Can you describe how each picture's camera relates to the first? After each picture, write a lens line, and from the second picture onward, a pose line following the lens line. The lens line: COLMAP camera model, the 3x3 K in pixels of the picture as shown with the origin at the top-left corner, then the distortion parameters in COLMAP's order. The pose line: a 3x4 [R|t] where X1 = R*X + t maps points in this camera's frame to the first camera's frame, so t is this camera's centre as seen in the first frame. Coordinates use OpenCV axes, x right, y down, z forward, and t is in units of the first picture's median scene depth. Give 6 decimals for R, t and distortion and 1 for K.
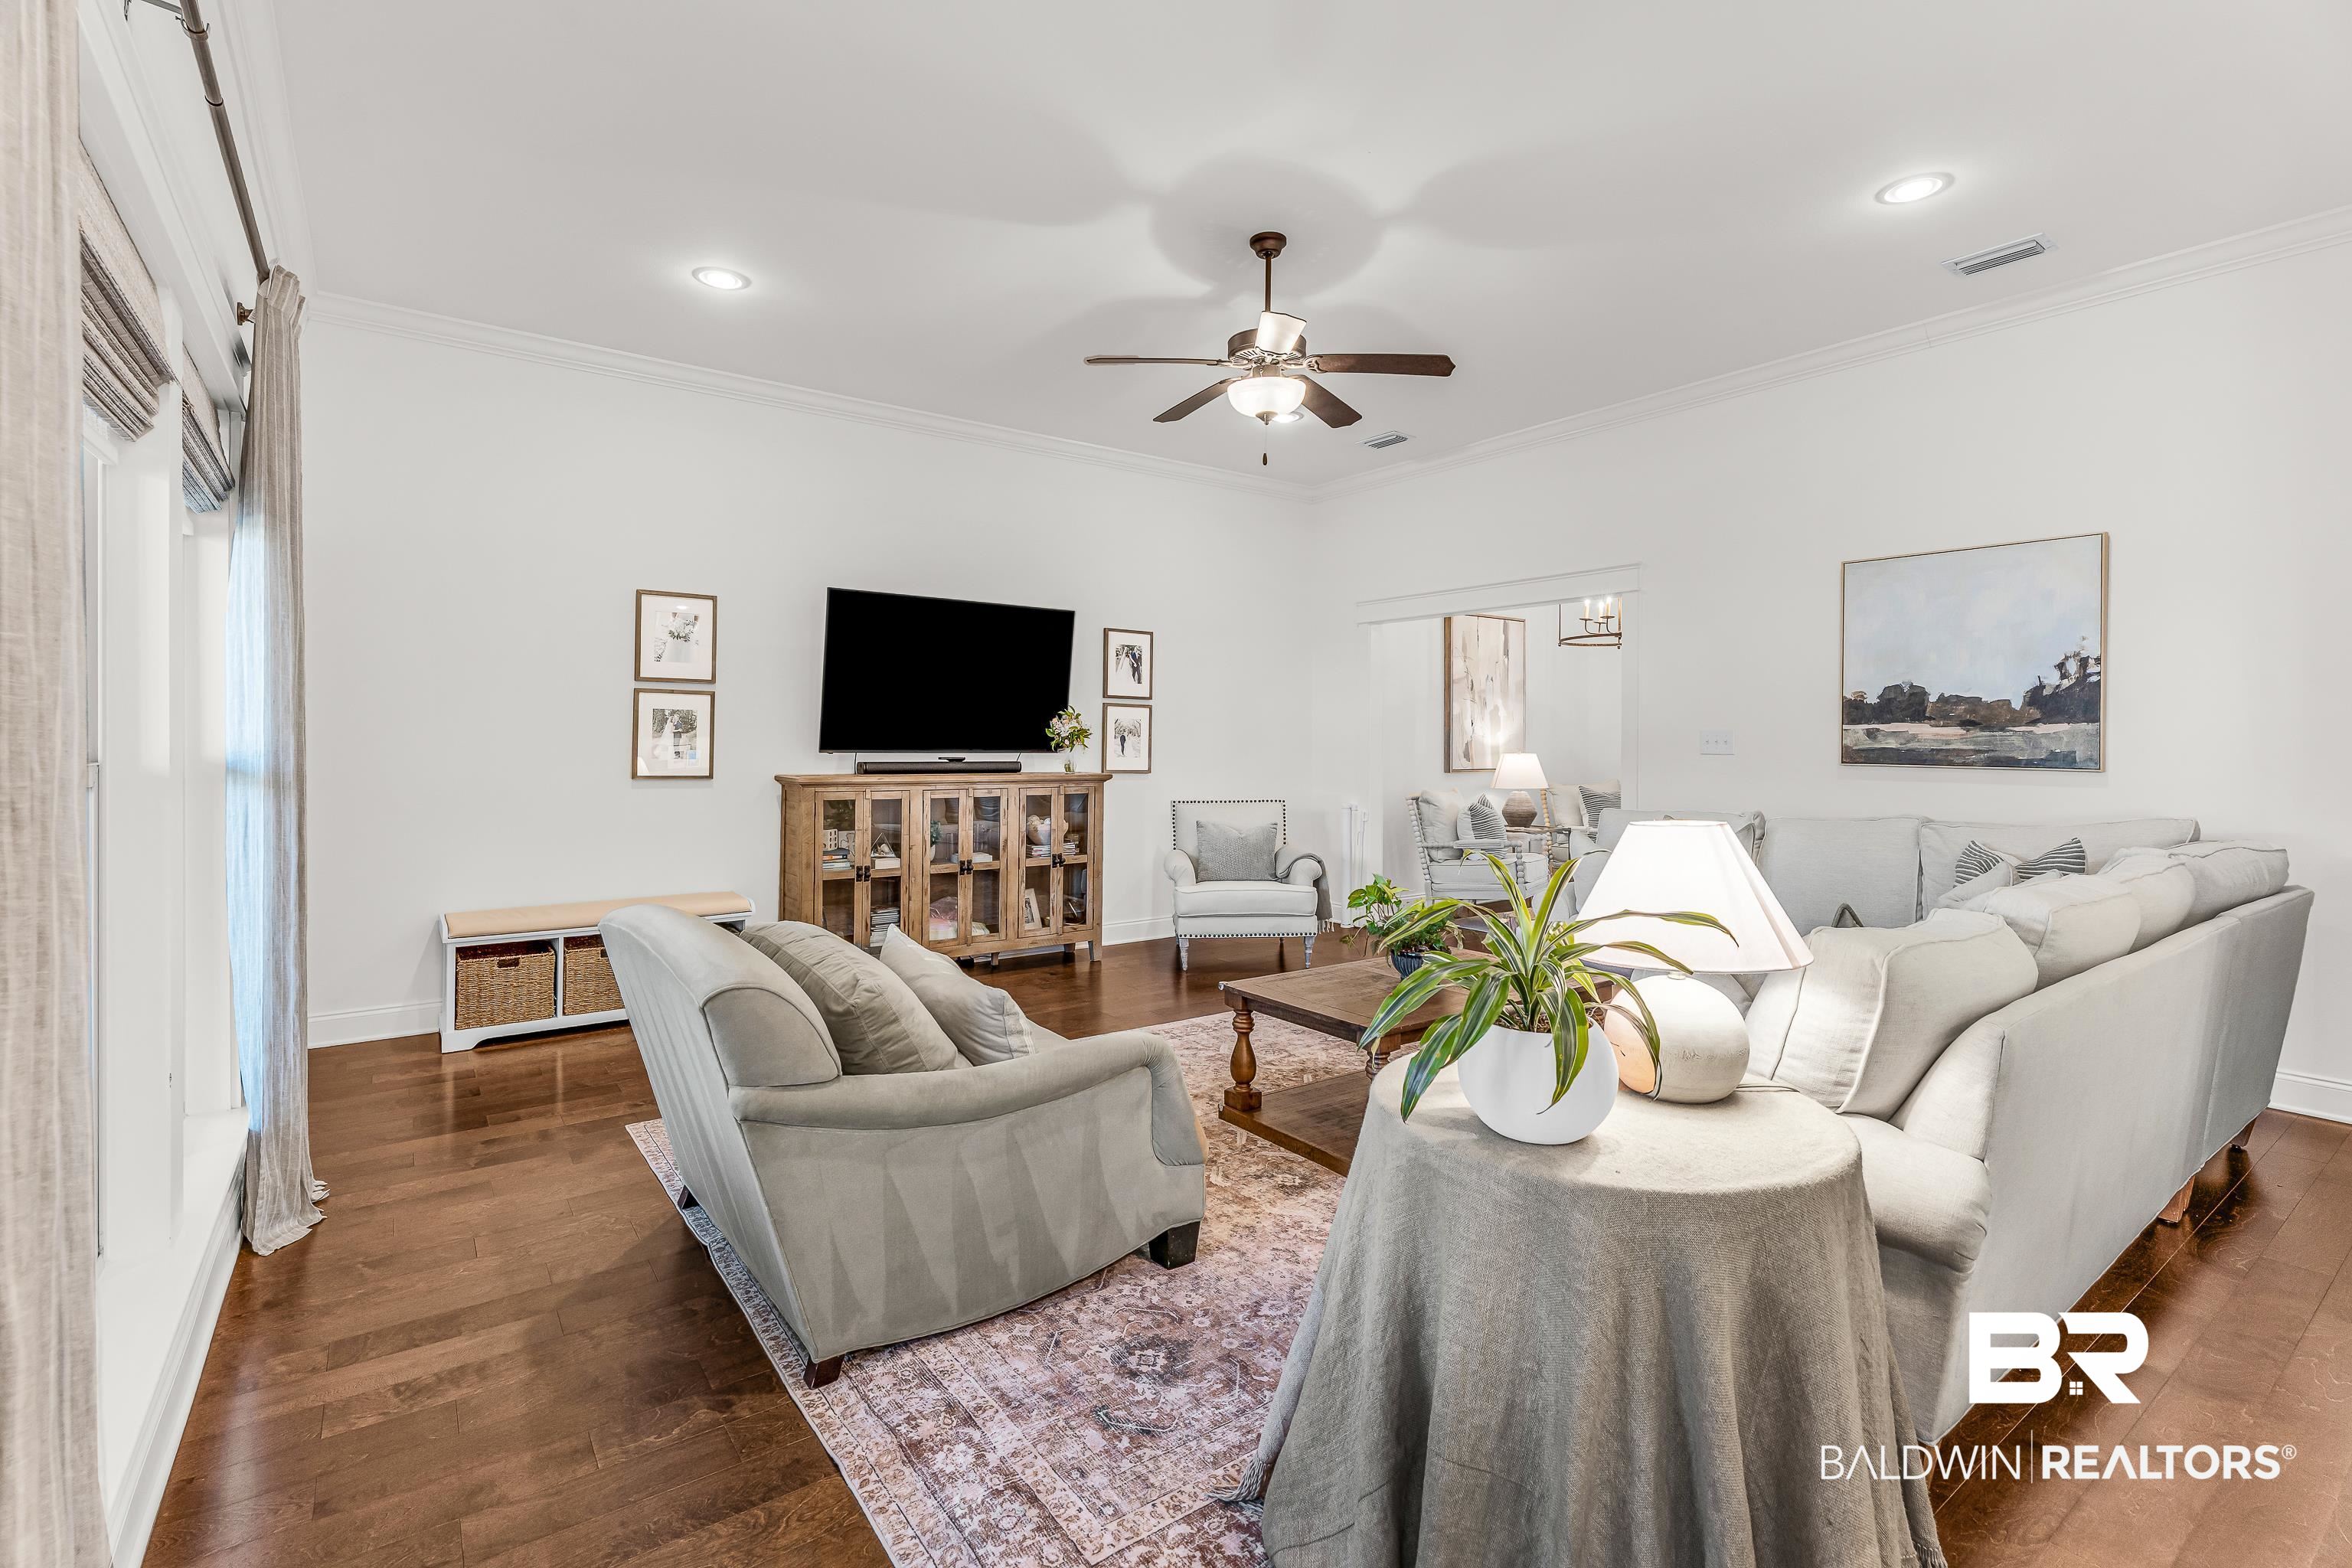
lens RADIAL K [[1066.2, 0, 1166.5], [0, 1066.2, 741.6], [0, 0, 1]] dist [-0.000619, 0.000122]
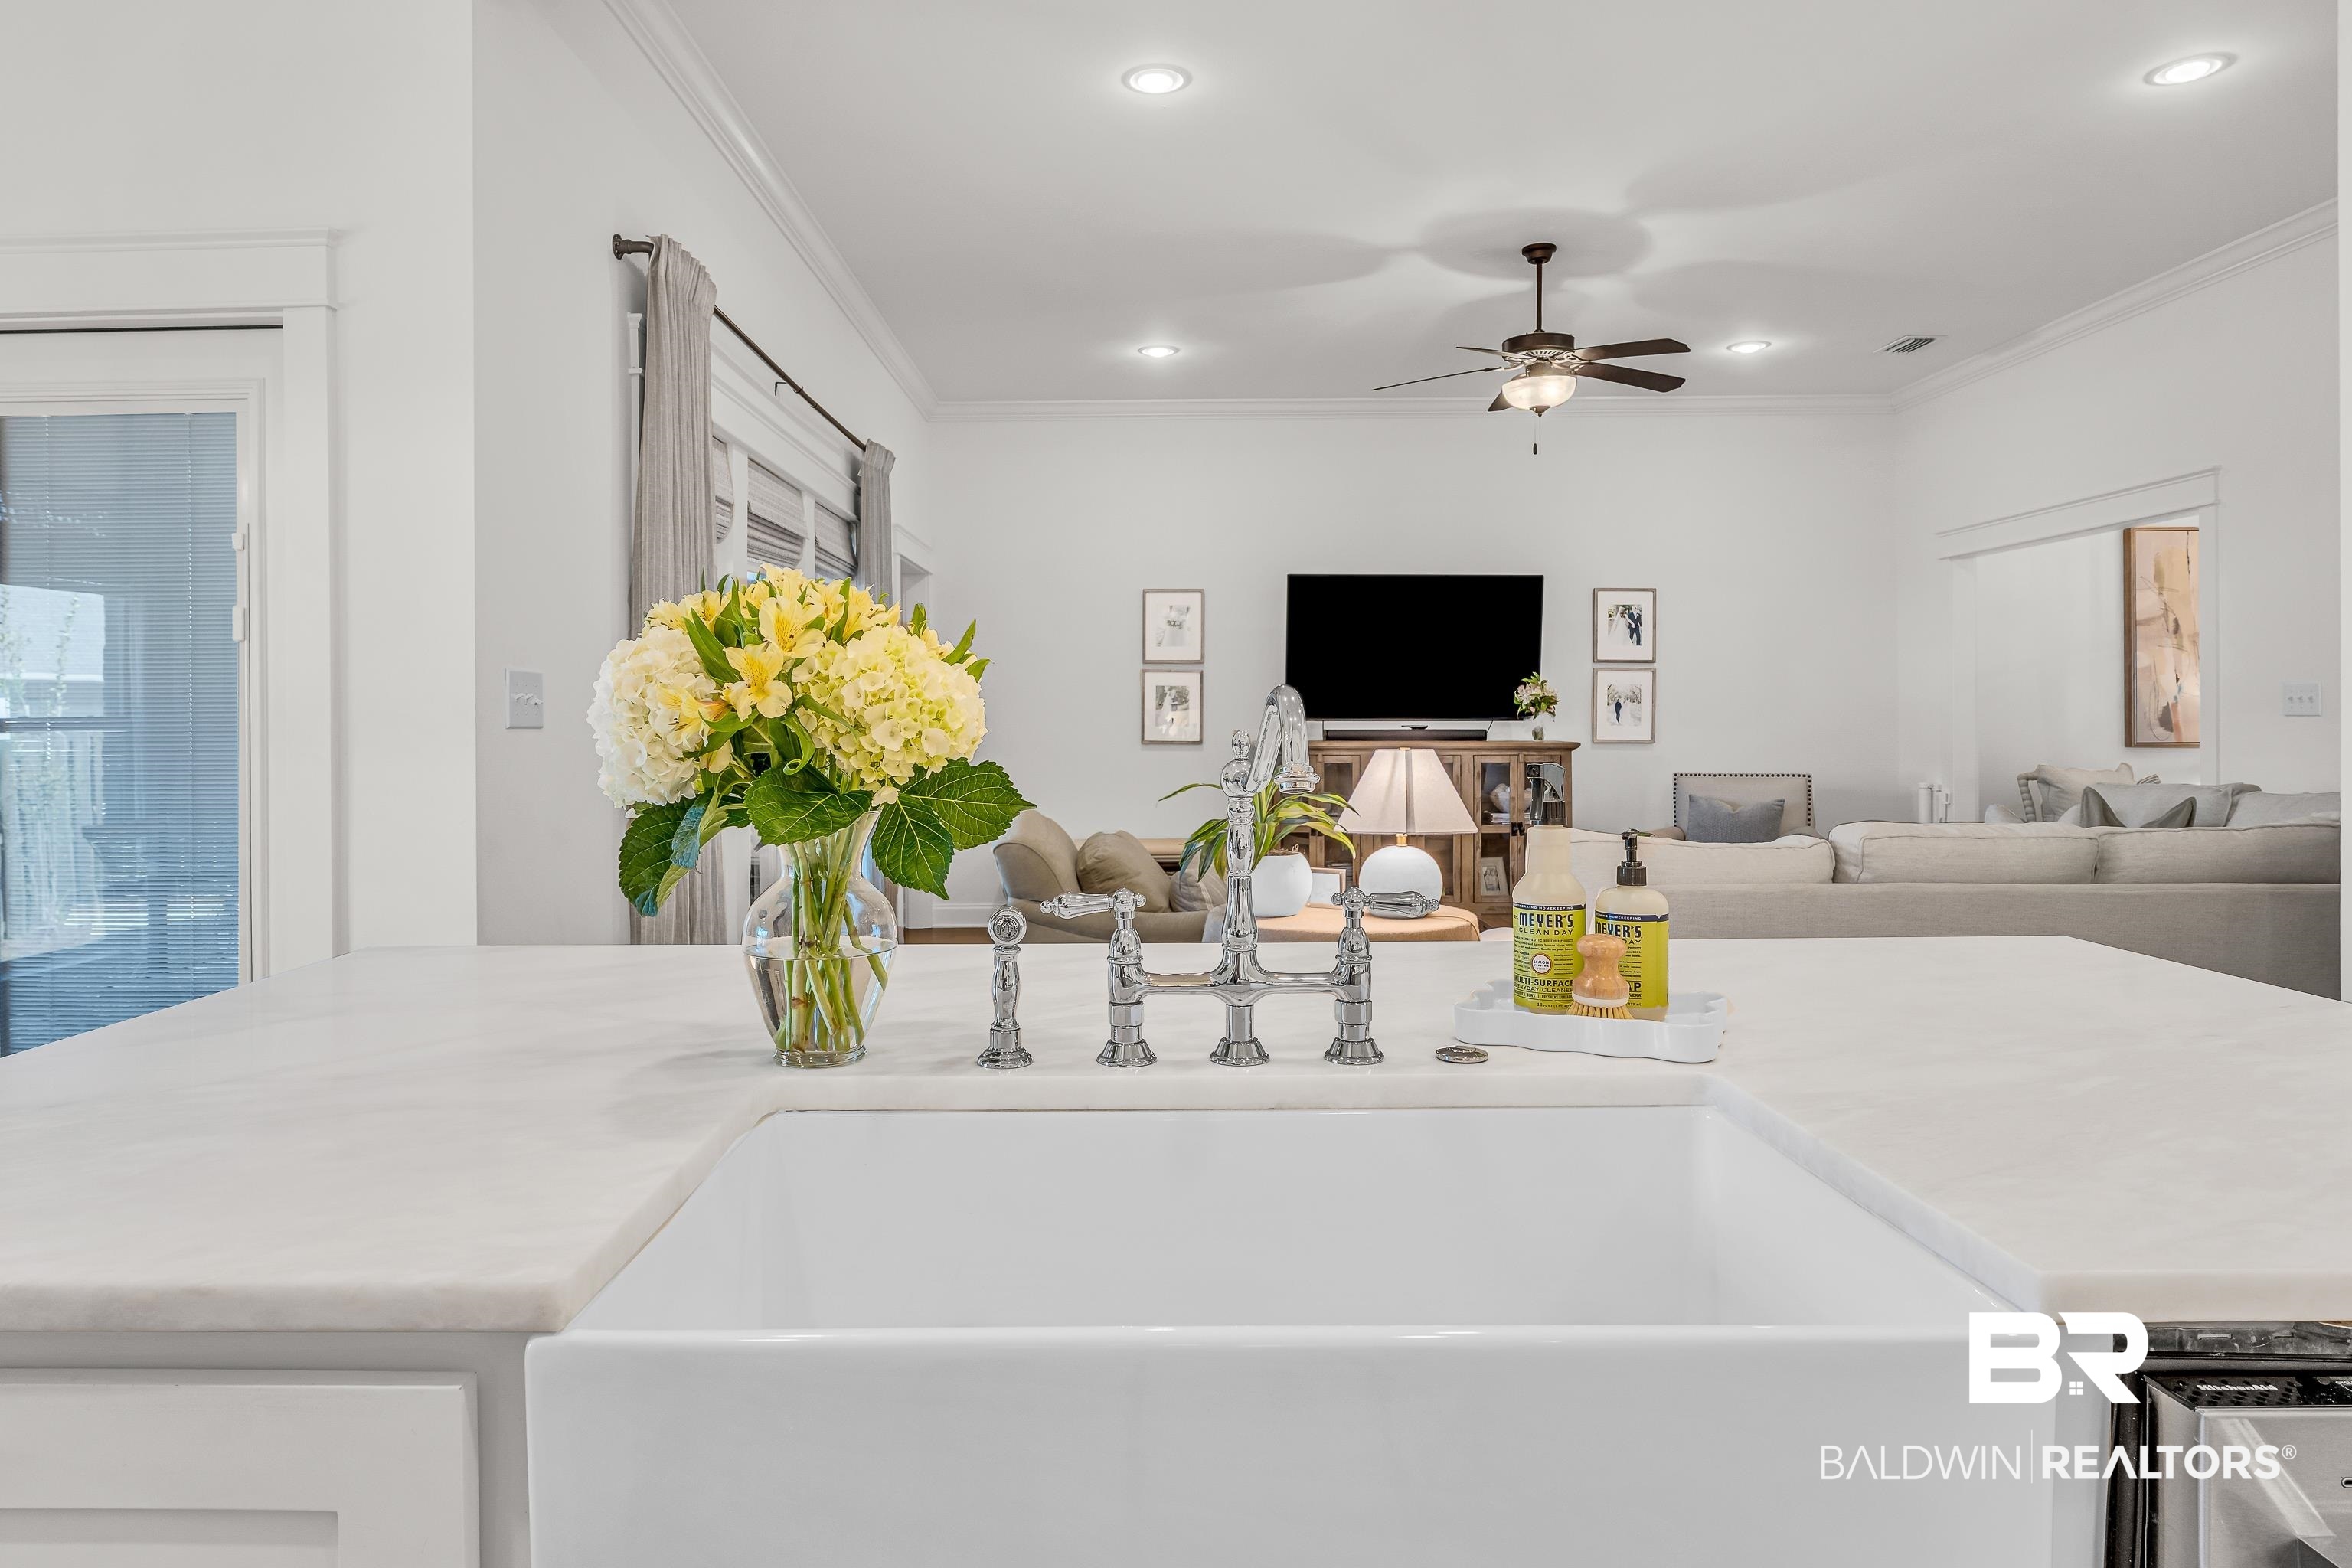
lens RADIAL K [[1436.9, 0, 1141.7], [0, 1436.9, 765.5], [0, 0, 1]] dist [-0.001063, 0.000453]
pose [[0.806874, 0.010053, -0.590637, 0.457588], [0.007908, 0.999582, 0.027816, 0.014085], [0.590670, -0.027114, 0.806457, -0.323683]]
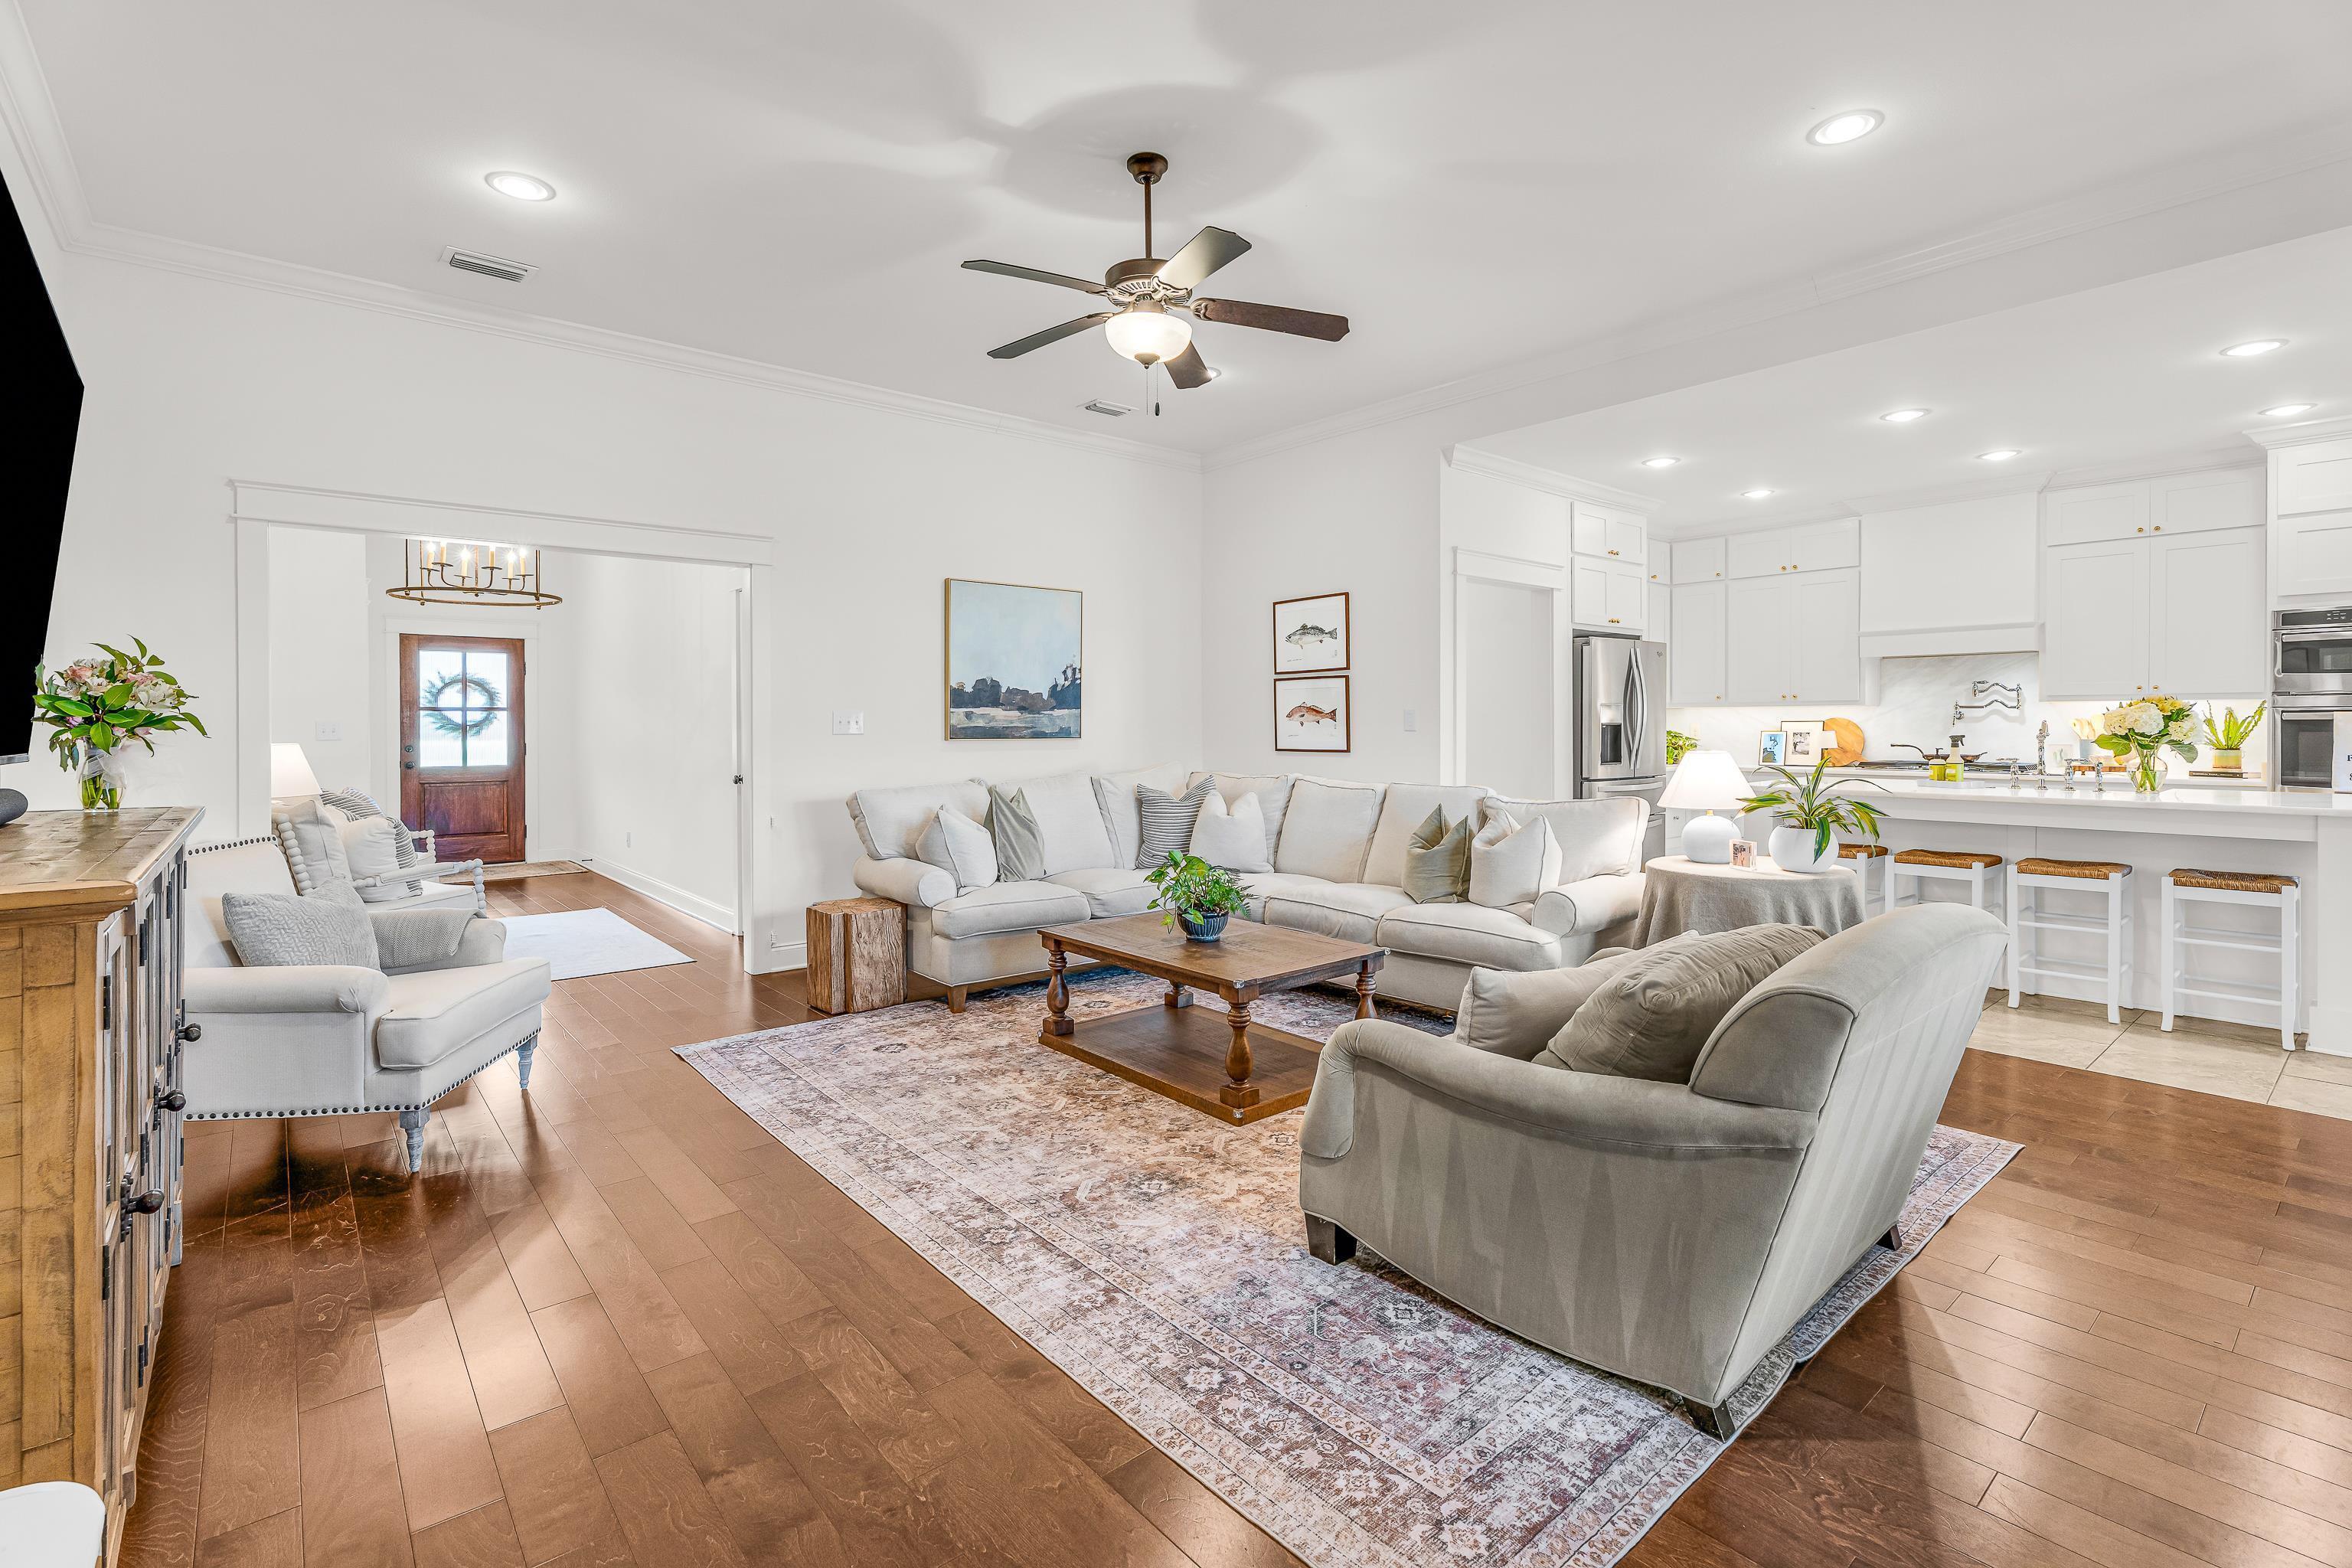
lens RADIAL K [[1075.9, 0, 1175.2], [0, 1075.9, 732.0], [0, 0, 1]] dist [-0.000397, -0.000311]
pose [[-0.083293, -0.012338, 0.996449, -0.579148], [0.006281, 0.999897, 0.012906, -0.002245], [-0.996505, 0.007334, -0.083206, 0.749190]]
